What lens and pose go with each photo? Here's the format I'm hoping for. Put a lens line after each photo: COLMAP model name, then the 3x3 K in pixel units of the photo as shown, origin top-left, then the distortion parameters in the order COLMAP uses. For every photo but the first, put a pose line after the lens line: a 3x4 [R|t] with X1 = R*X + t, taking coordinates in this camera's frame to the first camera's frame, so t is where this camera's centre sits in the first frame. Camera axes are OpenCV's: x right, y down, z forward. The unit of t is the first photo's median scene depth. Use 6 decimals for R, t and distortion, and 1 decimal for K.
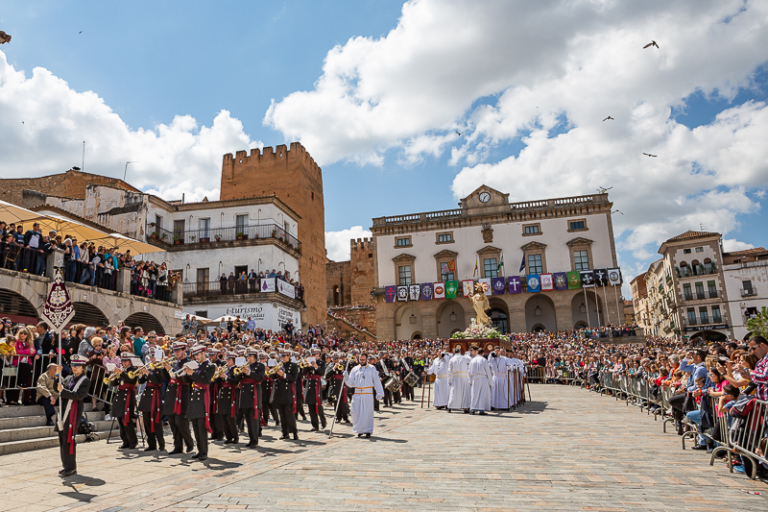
lens RADIAL K [[709.3, 0, 384.0], [0, 709.3, 256.0], [0, 0, 1]] dist [-0.038979, 0.000500]
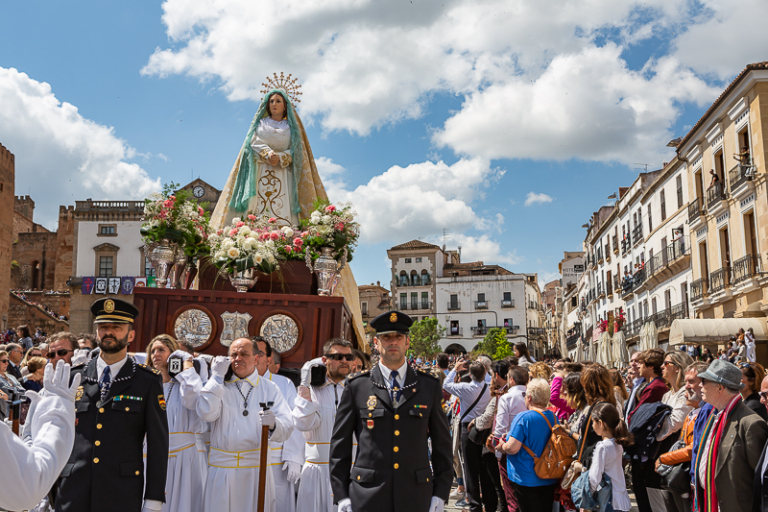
lens RADIAL K [[876.4, 0, 384.0], [0, 876.4, 256.0], [0, 0, 1]] dist [0.002842, 0.016001]
pose [[0.951112, 0.076755, 0.299156, 0.027875], [-0.084262, 0.996368, 0.012253, -0.027966], [-0.297129, -0.036862, 0.954126, -0.190912]]
